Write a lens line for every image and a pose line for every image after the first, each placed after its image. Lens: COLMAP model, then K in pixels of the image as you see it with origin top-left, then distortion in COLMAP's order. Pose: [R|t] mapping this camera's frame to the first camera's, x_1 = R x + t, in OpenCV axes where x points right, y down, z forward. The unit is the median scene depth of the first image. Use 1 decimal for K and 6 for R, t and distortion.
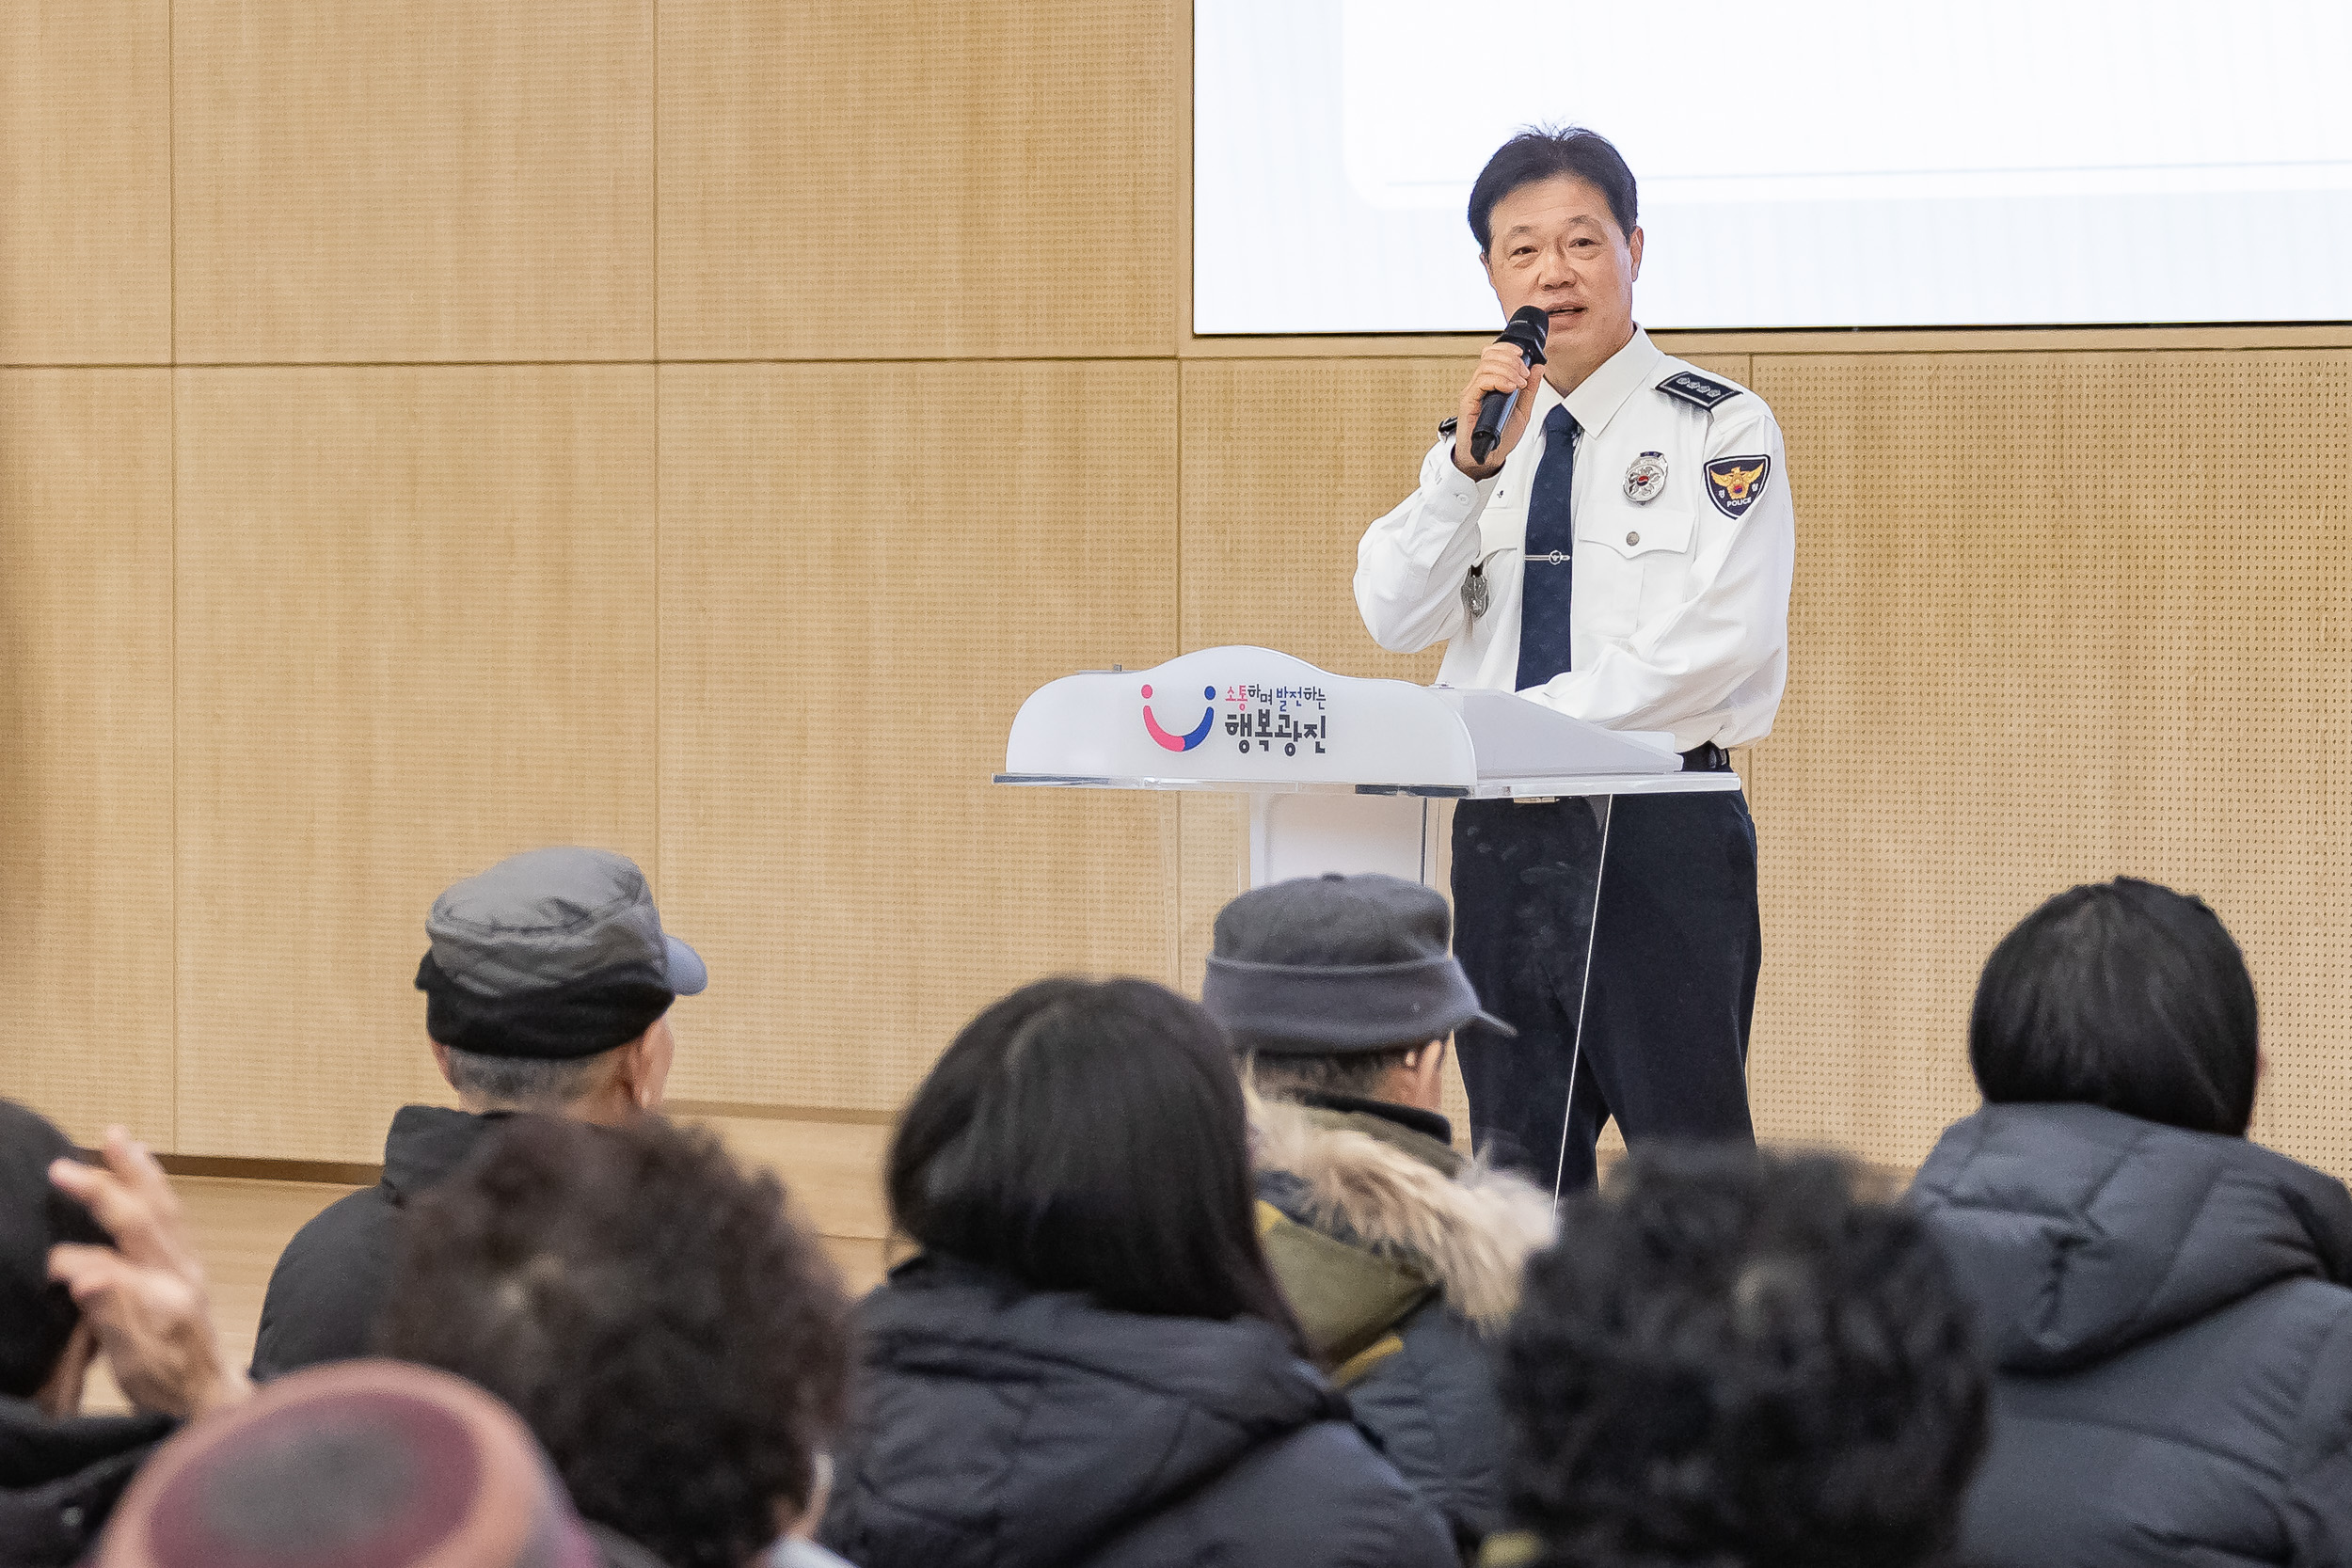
lens RADIAL K [[10282.6, 0, 1167.0], [0, 10282.6, 776.1], [0, 0, 1]] dist [0.263445, 0.000000]
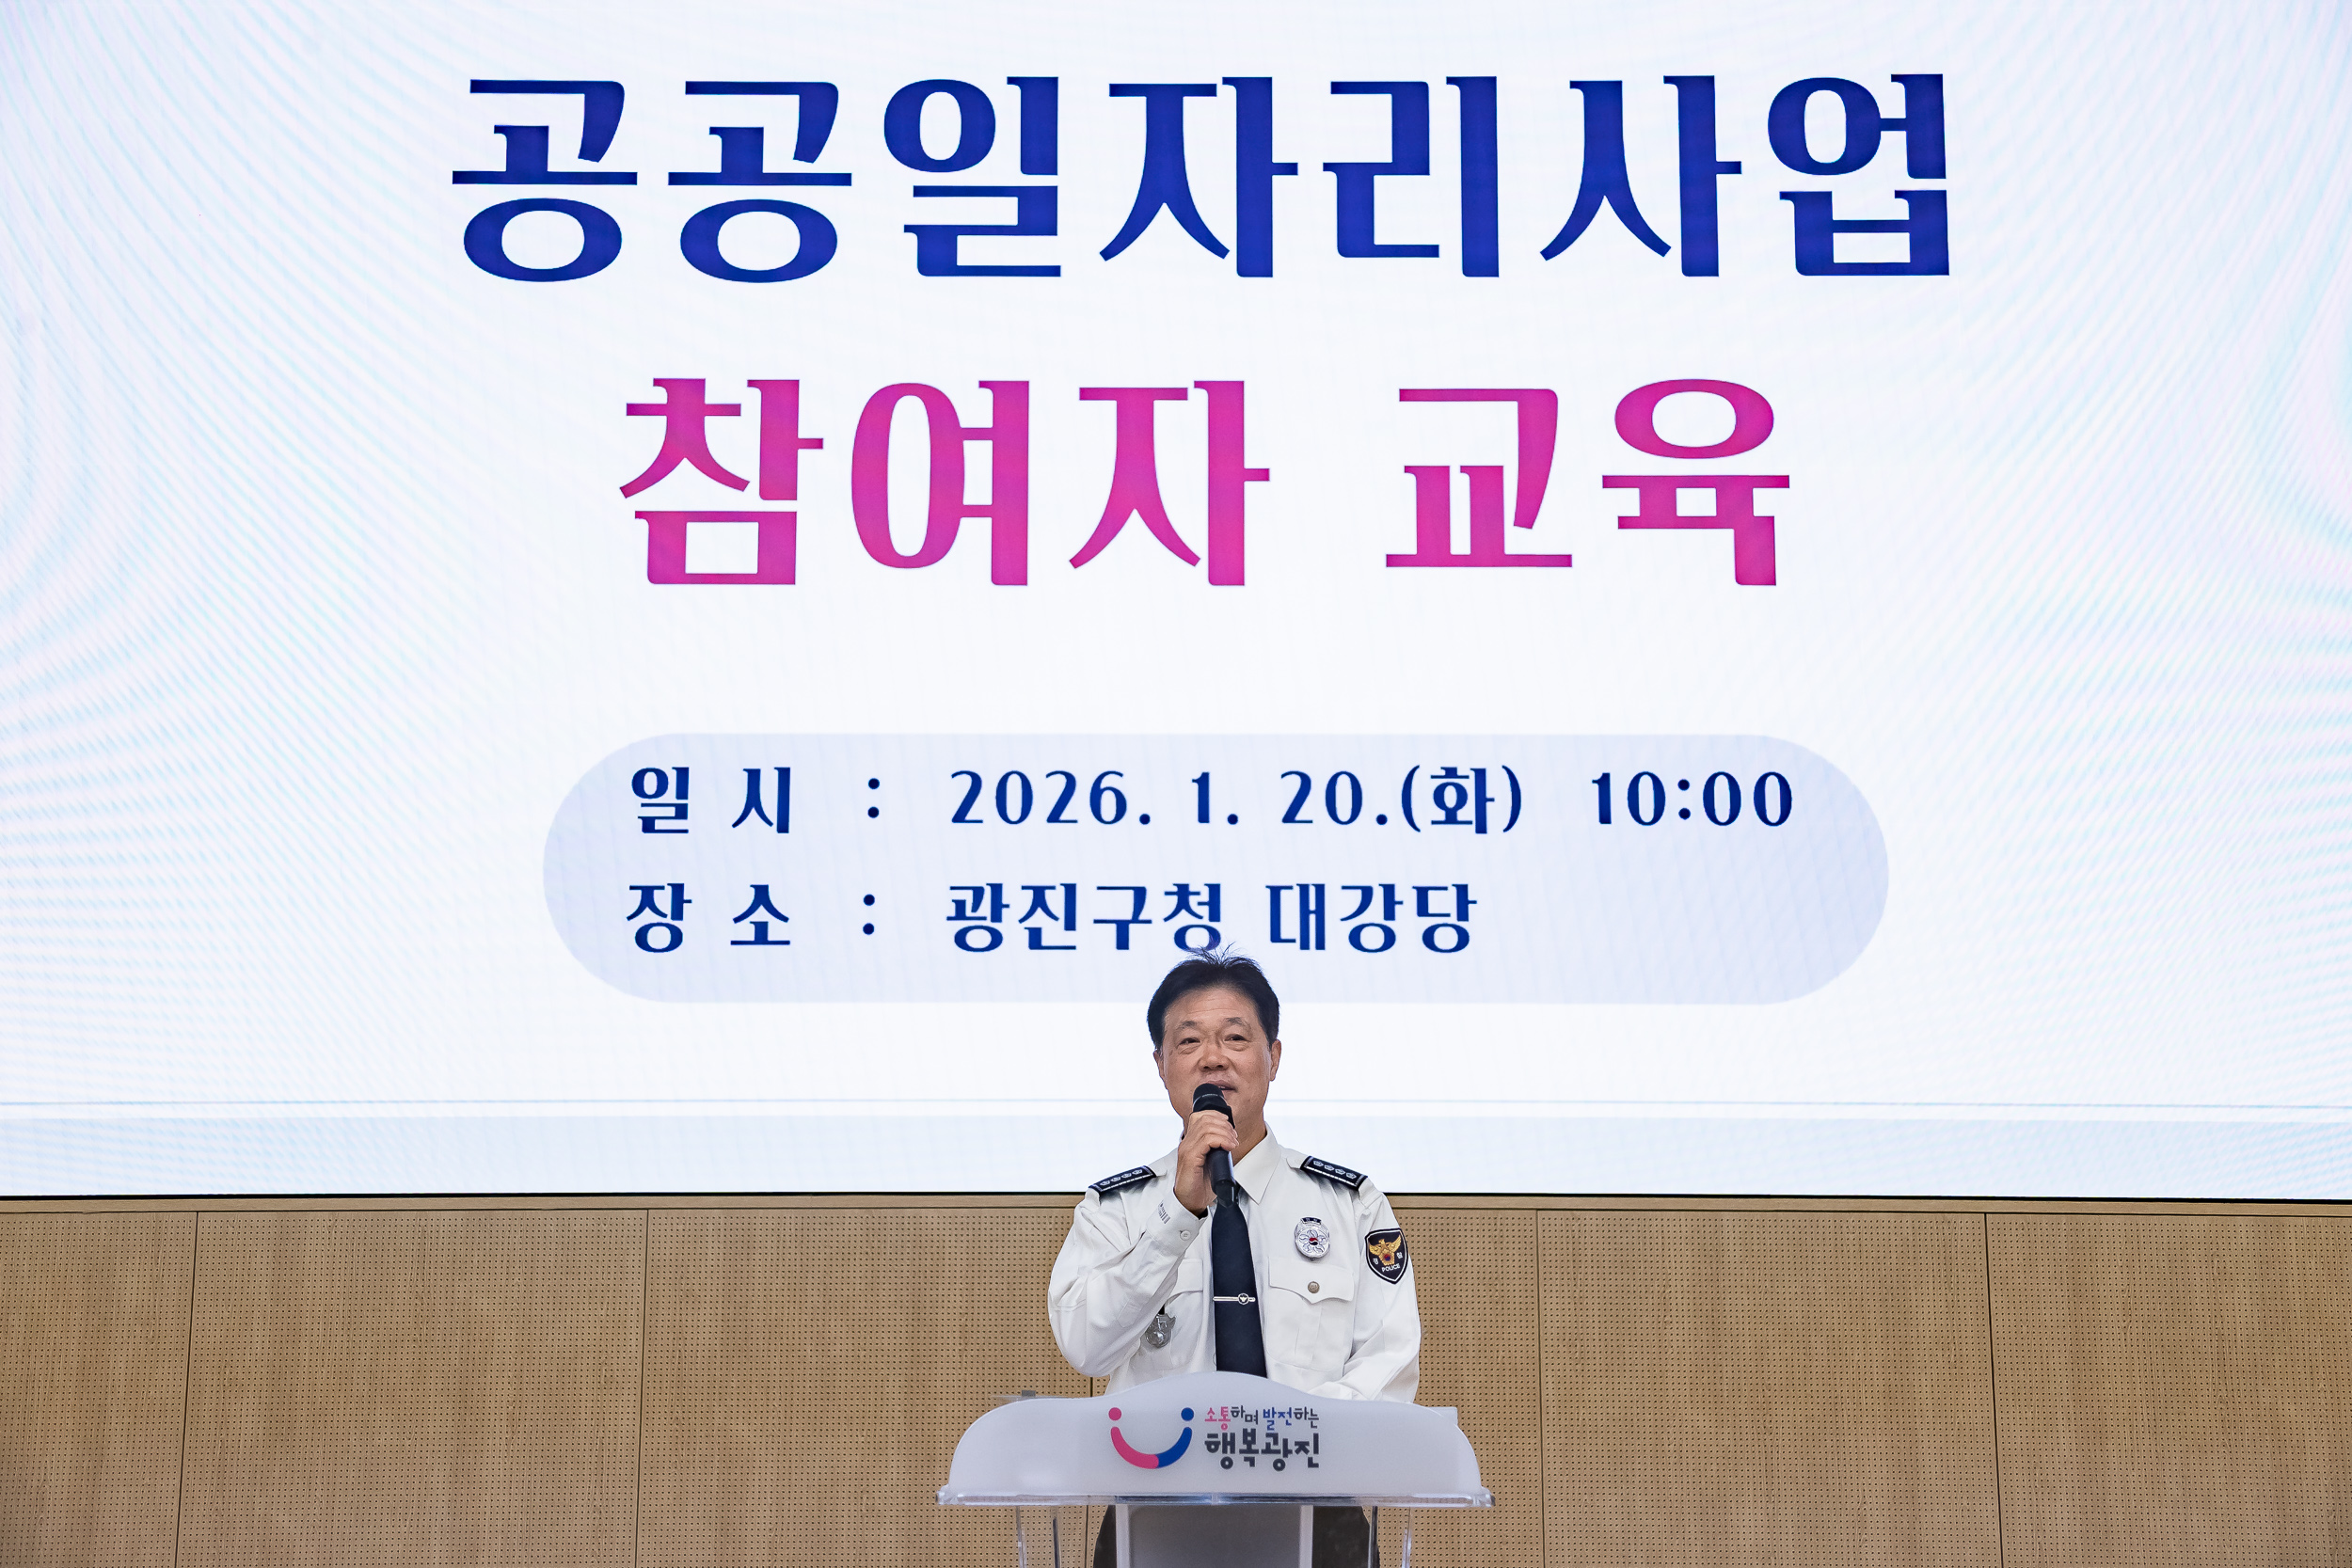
lens RADIAL K [[3288.8, 0, 1182.9], [0, 3288.8, 760.8], [0, 0, 1]] dist [0.105891, 0.000000]
pose [[0.779505, 0.108327, 0.616958, -0.160881], [0.017959, 0.980663, -0.194878, -0.005546], [-0.626138, 0.162989, 0.762487, 0.502610]]
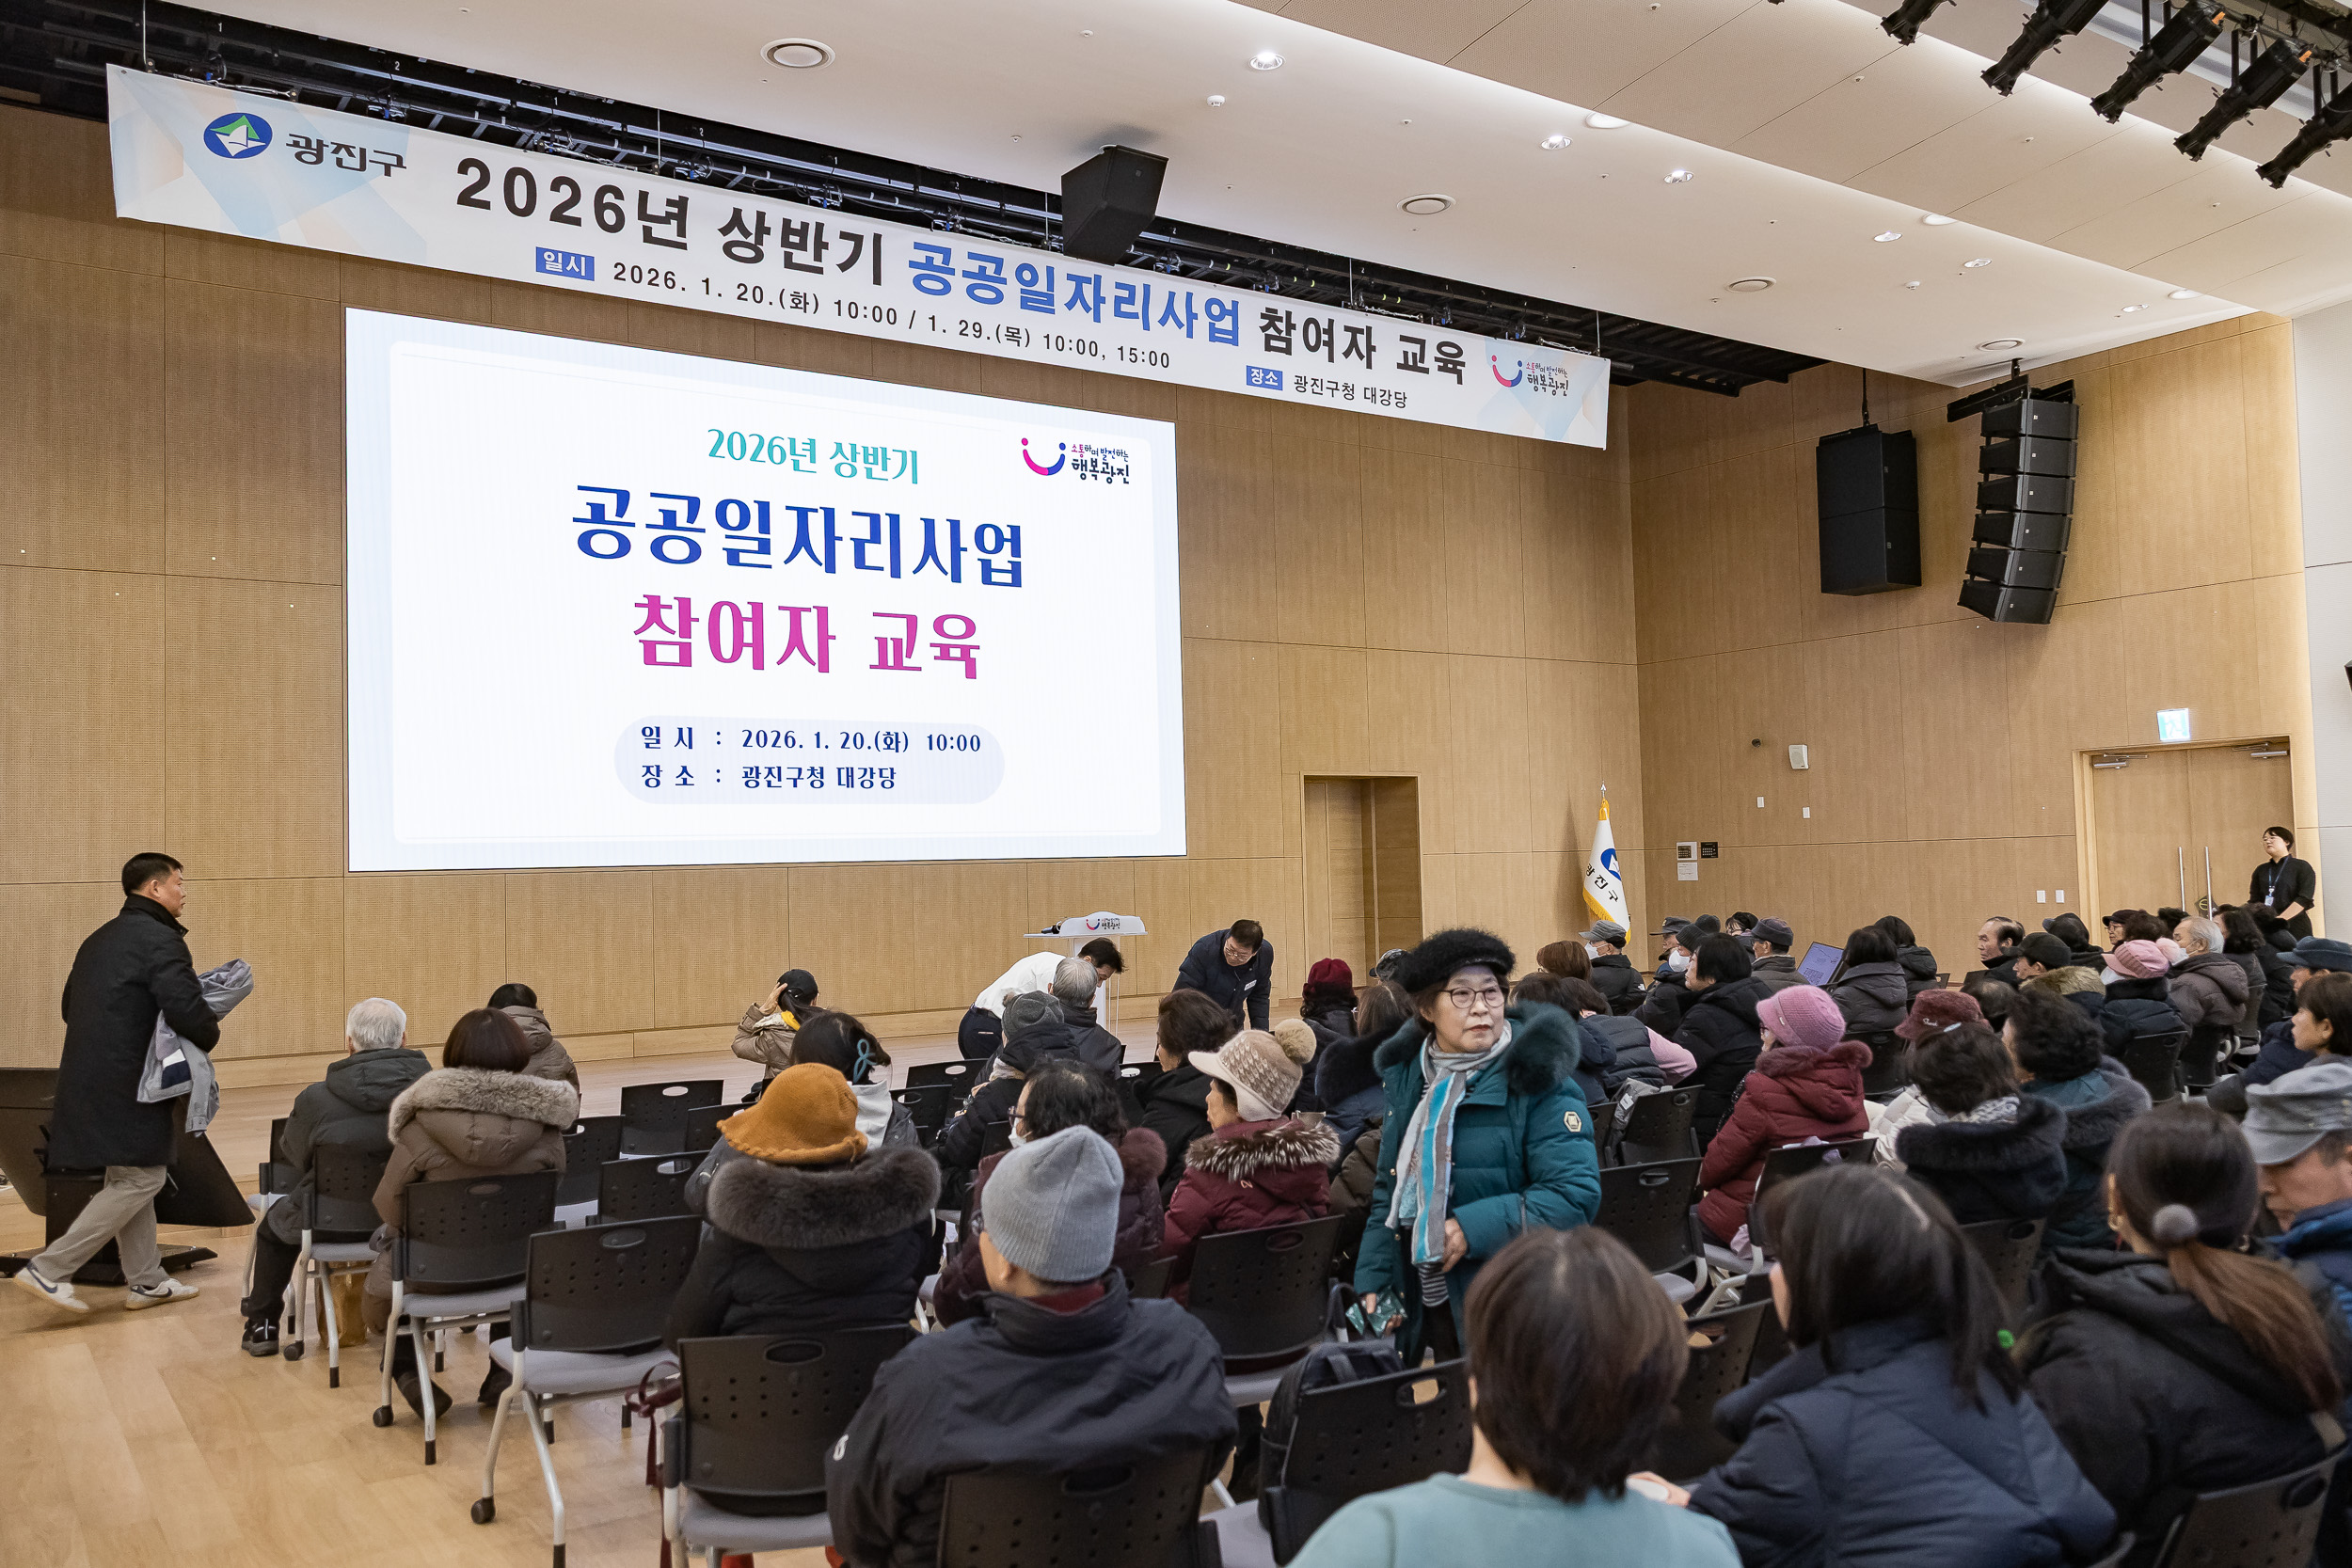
lens RADIAL K [[1873.3, 0, 1205.3], [0, 1873.3, 780.7], [0, 0, 1]] dist [-0.005470, 0.016075]
pose [[0.276632, 0.038510, 0.960204, -0.733805], [0.053702, 0.997016, -0.055458, -0.018306], [-0.959474, 0.066907, 0.273738, 0.447560]]
